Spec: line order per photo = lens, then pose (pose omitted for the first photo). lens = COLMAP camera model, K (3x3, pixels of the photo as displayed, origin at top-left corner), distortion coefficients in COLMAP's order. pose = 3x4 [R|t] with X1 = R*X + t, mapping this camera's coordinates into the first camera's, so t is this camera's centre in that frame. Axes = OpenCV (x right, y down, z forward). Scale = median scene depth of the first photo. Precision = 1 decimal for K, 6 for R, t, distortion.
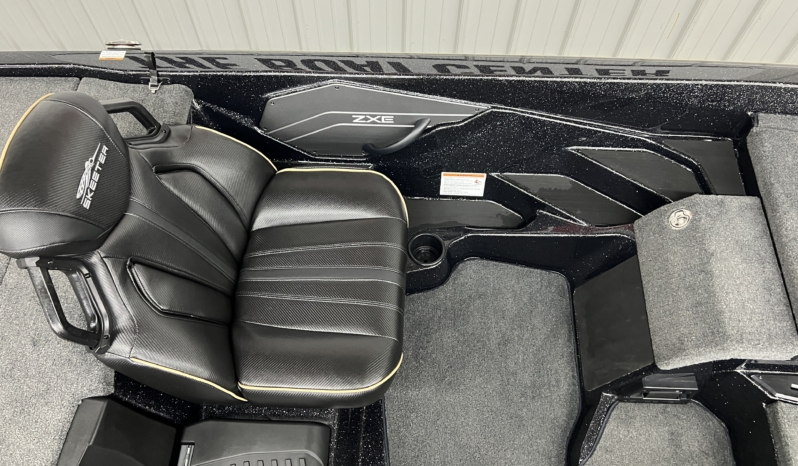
lens RADIAL K [[627.0, 0, 399.0], [0, 627.0, 237.1], [0, 0, 1]] dist [0.043757, -0.025189]
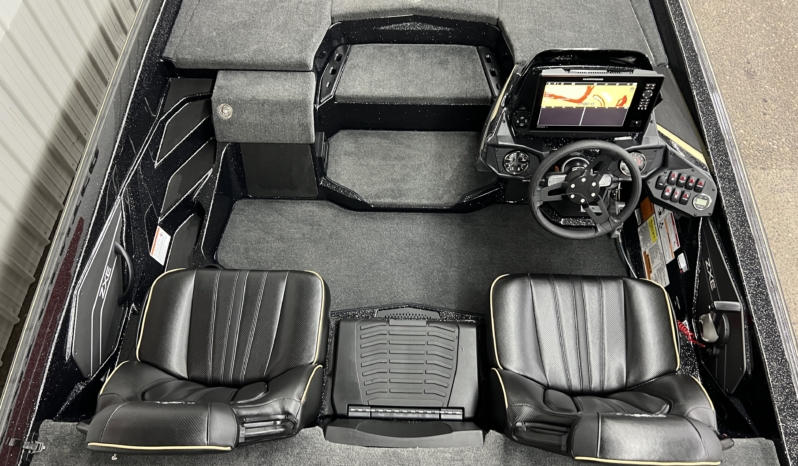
lens RADIAL K [[627.0, 0, 402.5], [0, 627.0, 232.0], [0, 0, 1]] dist [0.043757, -0.025189]
pose [[-0.017185, -0.863174, 0.504613, -0.637644], [0.878178, 0.228259, 0.420358, -0.234144], [-0.478025, 0.450364, 0.754098, -0.293514]]
